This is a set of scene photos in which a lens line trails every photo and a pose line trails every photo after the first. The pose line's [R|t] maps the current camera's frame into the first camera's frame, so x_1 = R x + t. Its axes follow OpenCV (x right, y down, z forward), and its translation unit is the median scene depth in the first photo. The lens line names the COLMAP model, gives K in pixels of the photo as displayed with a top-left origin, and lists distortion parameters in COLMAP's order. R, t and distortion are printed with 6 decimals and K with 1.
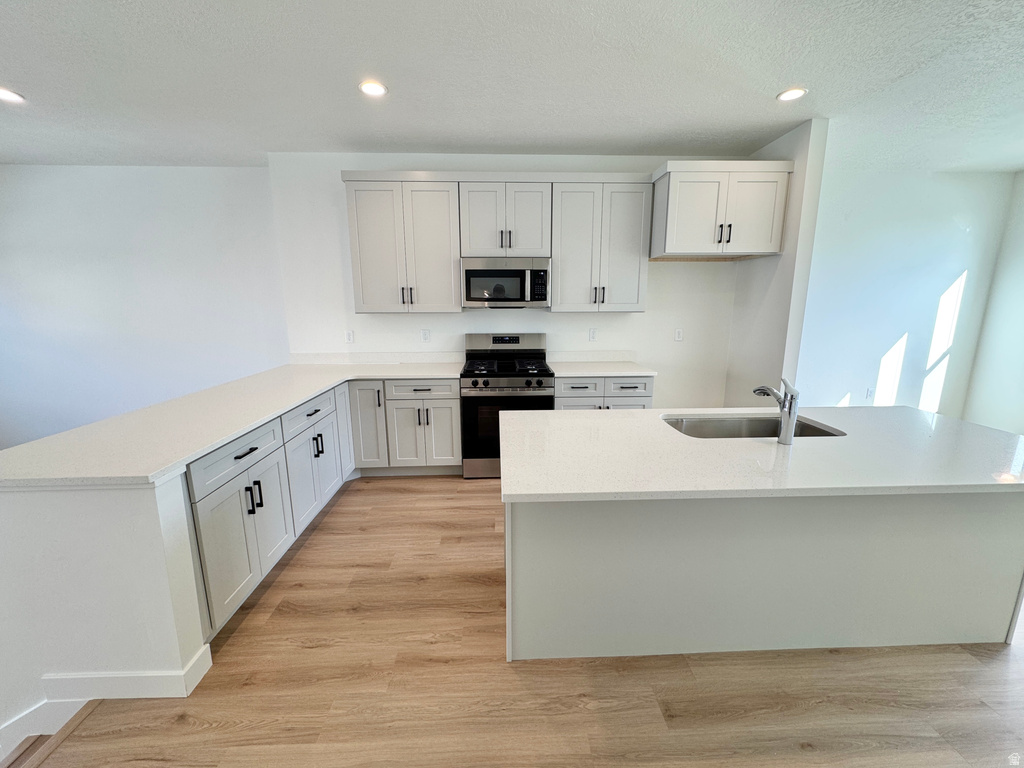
lens RADIAL K [[407.5, 0, 512.4], [0, 407.5, 381.6], [0, 0, 1]] dist [-0.002946, 0.000481]
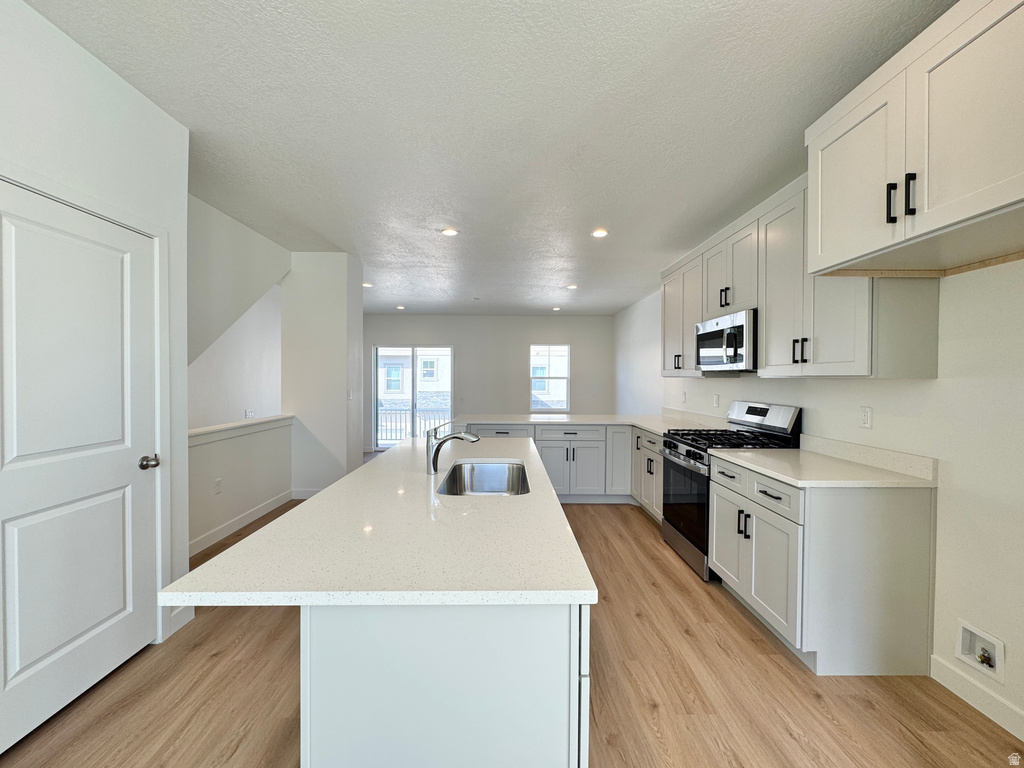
lens RADIAL K [[407.5, 0, 512.4], [0, 407.5, 381.6], [0, 0, 1]] dist [-0.002946, 0.000481]
pose [[-0.022985, 0.014114, -0.999636, 0.925258], [-0.197845, 0.980061, 0.018387, -0.089816], [0.979964, 0.198196, -0.019735, 0.603157]]
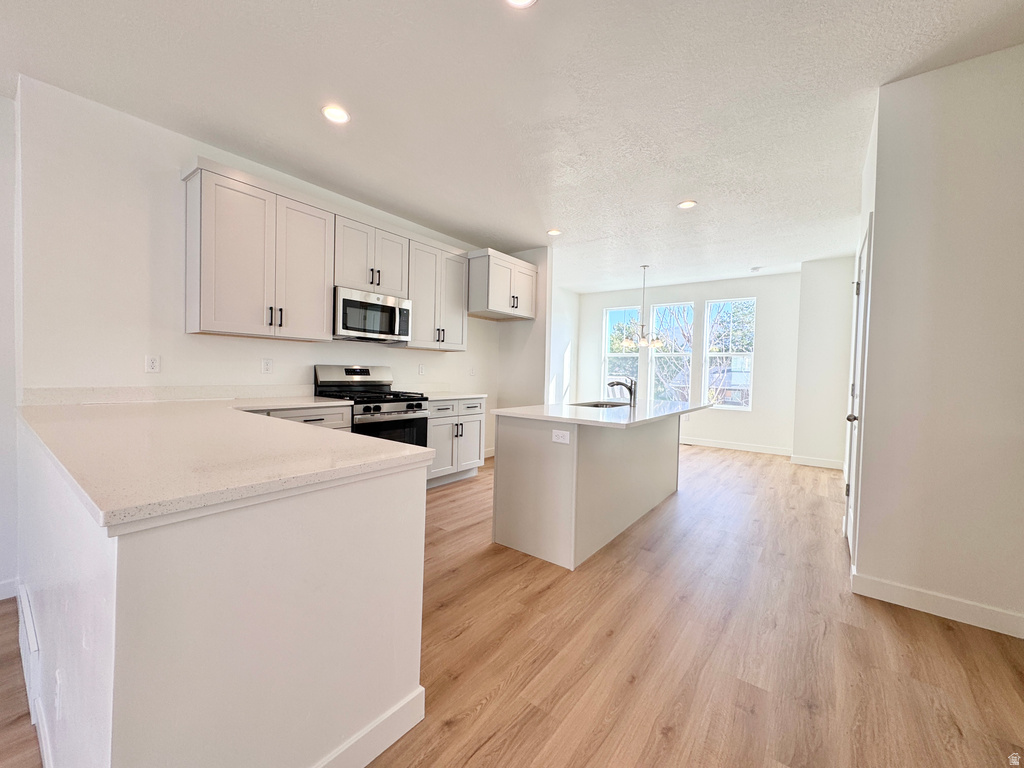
lens RADIAL K [[407.5, 0, 512.4], [0, 407.5, 381.6], [0, 0, 1]] dist [-0.002946, 0.000481]
pose [[0.634558, -0.002091, 0.772873, -0.636343], [0.122181, 0.987693, -0.097643, 0.077334], [-0.763157, 0.156390, 0.627004, 0.087271]]
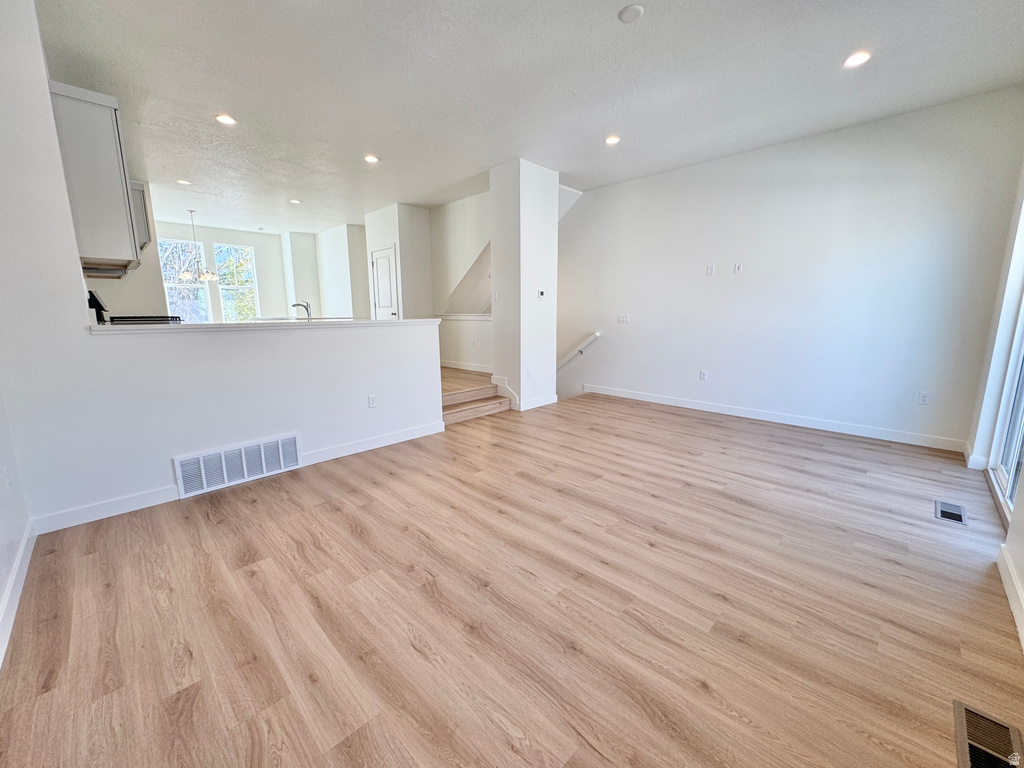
lens RADIAL K [[407.5, 0, 512.4], [0, 407.5, 381.6], [0, 0, 1]] dist [-0.002946, 0.000481]
pose [[-0.683259, -0.118297, 0.720530, -1.707659], [0.147520, 0.944076, 0.294888, -0.059874], [-0.715119, 0.307777, -0.627597, 1.110574]]
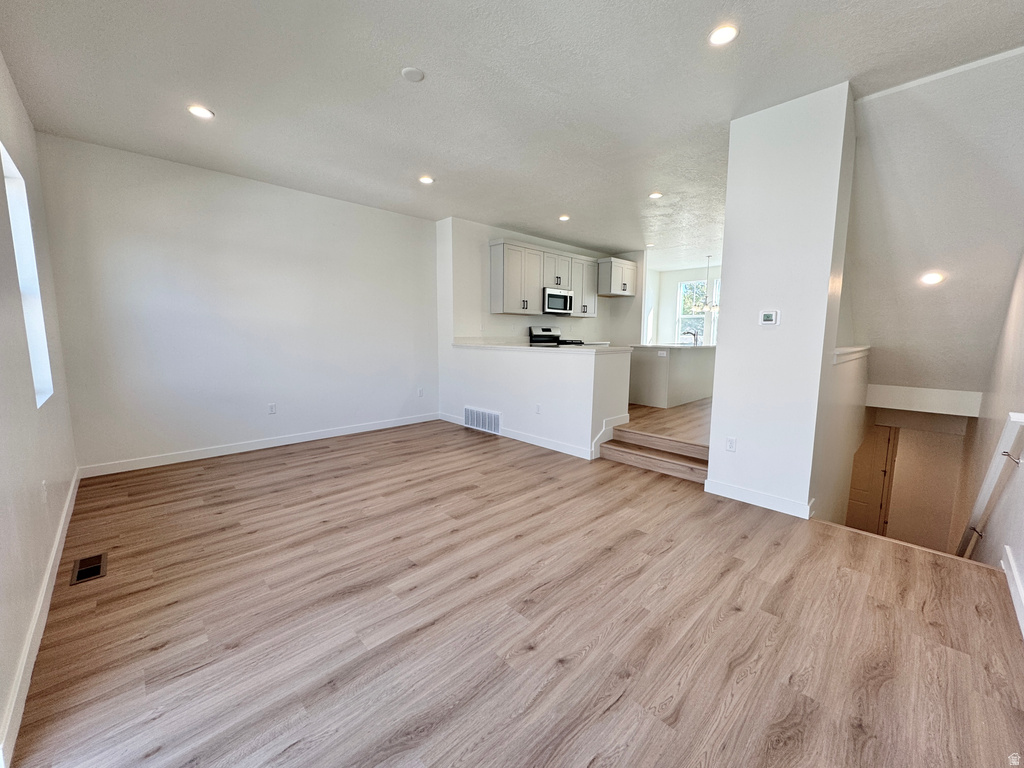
lens RADIAL K [[407.5, 0, 512.4], [0, 407.5, 381.6], [0, 0, 1]] dist [-0.002946, 0.000481]
pose [[0.745515, -0.072446, 0.662540, -1.671803], [0.119563, 0.992486, -0.026013, 0.202097], [-0.655677, 0.098608, 0.748575, -0.386224]]
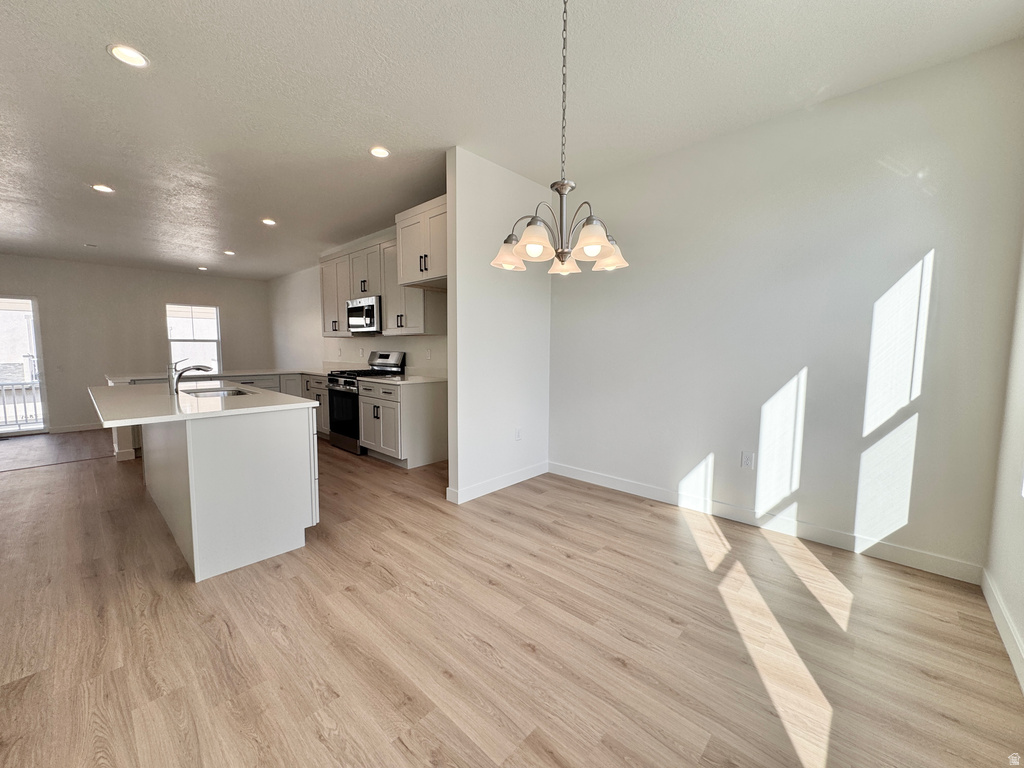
lens RADIAL K [[407.5, 0, 512.4], [0, 407.5, 381.6], [0, 0, 1]] dist [-0.002946, 0.000481]
pose [[0.707909, 0.065649, -0.703246, 1.452846], [-0.143028, 0.988367, -0.051711, -0.009504], [0.691670, 0.137191, 0.709064, 0.383275]]
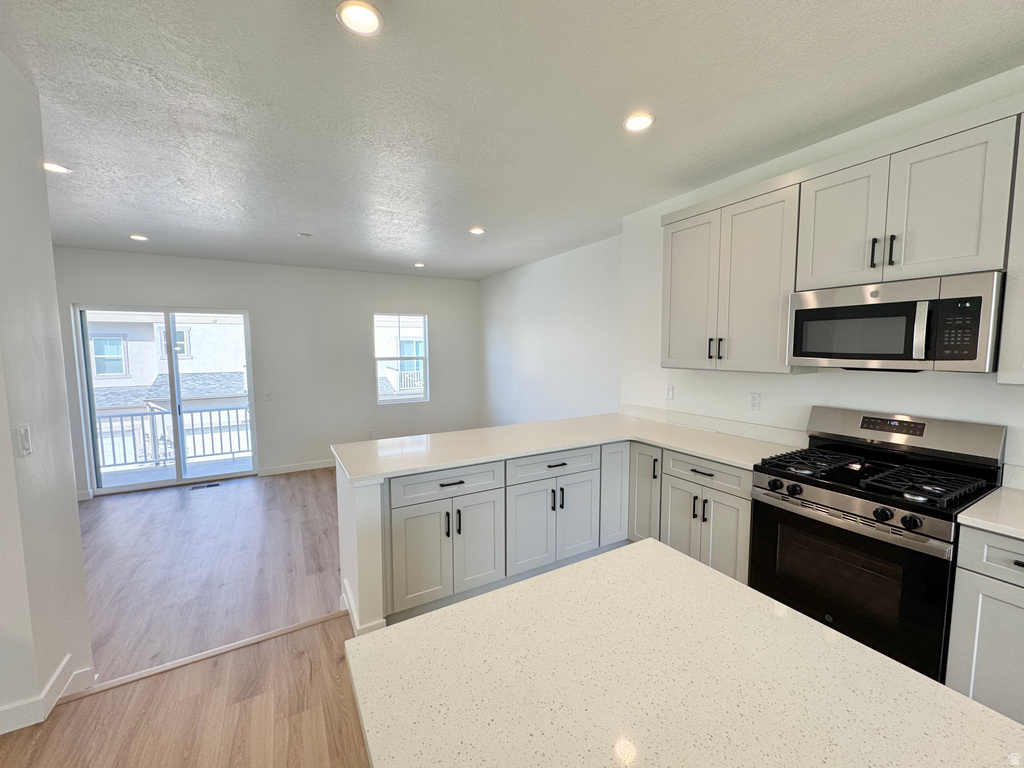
lens RADIAL K [[407.5, 0, 512.4], [0, 407.5, 381.6], [0, 0, 1]] dist [-0.002946, 0.000481]
pose [[0.465093, 0.075270, -0.882056, 0.263401], [-0.168548, 0.985682, -0.004759, -0.082231], [0.869069, 0.150882, 0.471121, 0.316489]]
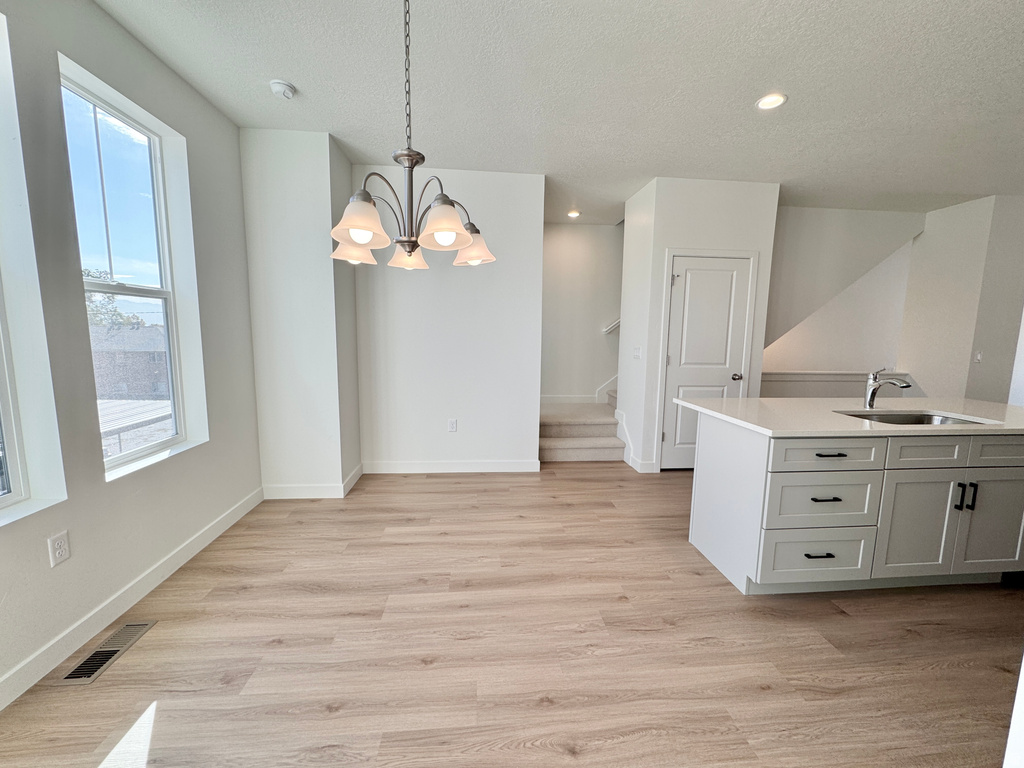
lens RADIAL K [[407.5, 0, 512.4], [0, 407.5, 381.6], [0, 0, 1]] dist [-0.002946, 0.000481]
pose [[-0.998377, -0.005865, -0.056648, 1.054960], [-0.023266, 0.949892, 0.311711, -0.197154], [0.051982, 0.312523, -0.948487, 1.187785]]
